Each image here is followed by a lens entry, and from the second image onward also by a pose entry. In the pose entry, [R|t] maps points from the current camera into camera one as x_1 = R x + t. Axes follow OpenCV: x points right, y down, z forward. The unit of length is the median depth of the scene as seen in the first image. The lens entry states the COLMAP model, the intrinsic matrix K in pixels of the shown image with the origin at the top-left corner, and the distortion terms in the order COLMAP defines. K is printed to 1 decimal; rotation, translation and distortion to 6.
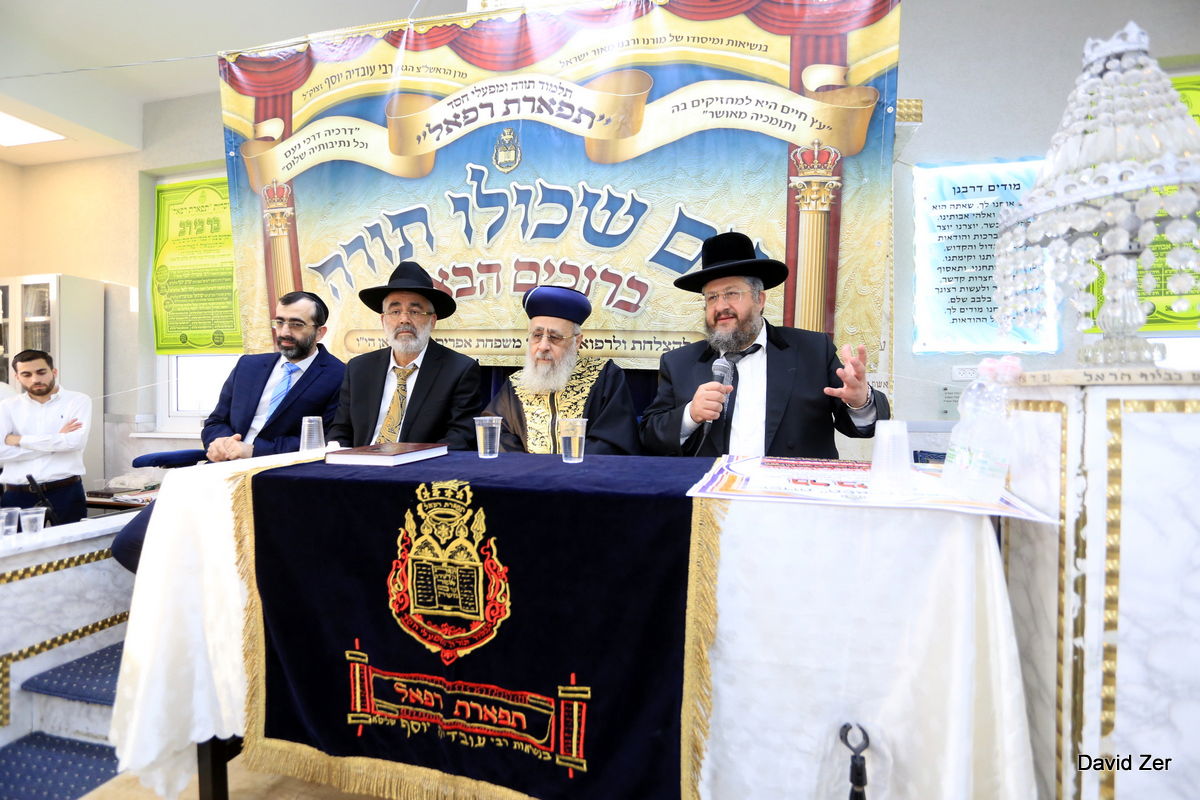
lens RADIAL K [[608.7, 0, 604.9], [0, 608.7, 402.2], [0, 0, 1]] dist [-0.066592, 0.025363]
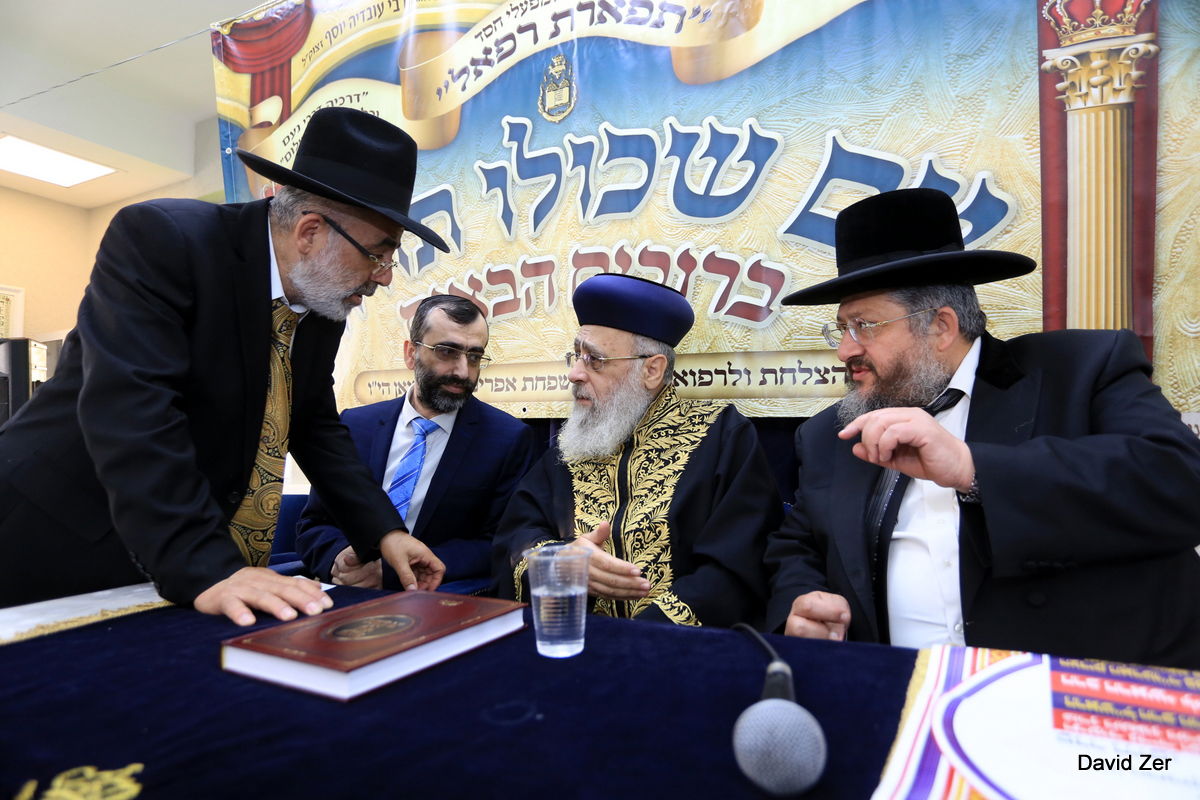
lens RADIAL K [[715.2, 0, 600.2], [0, 715.2, 403.3], [0, 0, 1]] dist [-0.052385, 0.032981]
pose [[0.970039, -0.035922, -0.240279, 0.058489], [0.021166, 0.997744, -0.063712, -0.026781], [0.242025, 0.056717, 0.968611, 0.292226]]
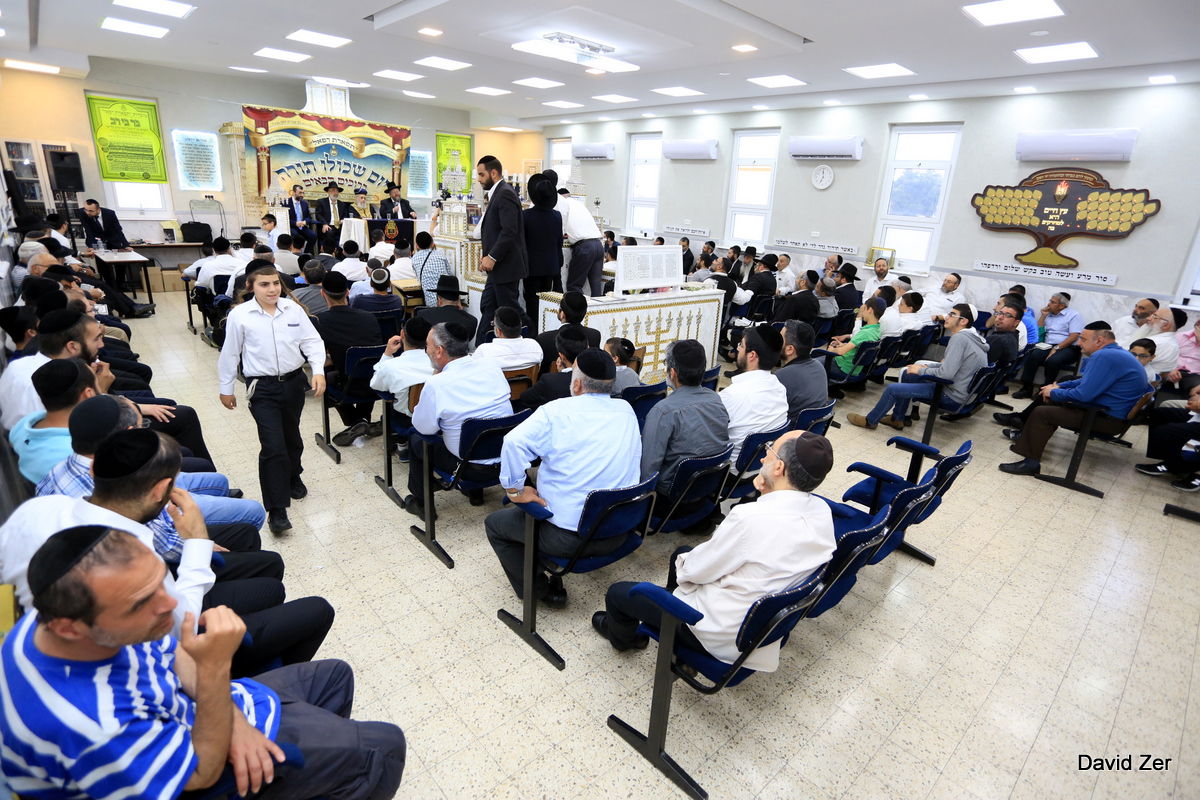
lens RADIAL K [[608.7, 0, 615.2], [0, 608.7, 408.6], [0, 0, 1]] dist [-0.066592, 0.025363]
pose [[0.561628, -0.240725, 0.791597, -3.060434], [-0.050522, 0.944977, 0.323213, -0.148549], [-0.825846, -0.221519, 0.518563, -3.572220]]
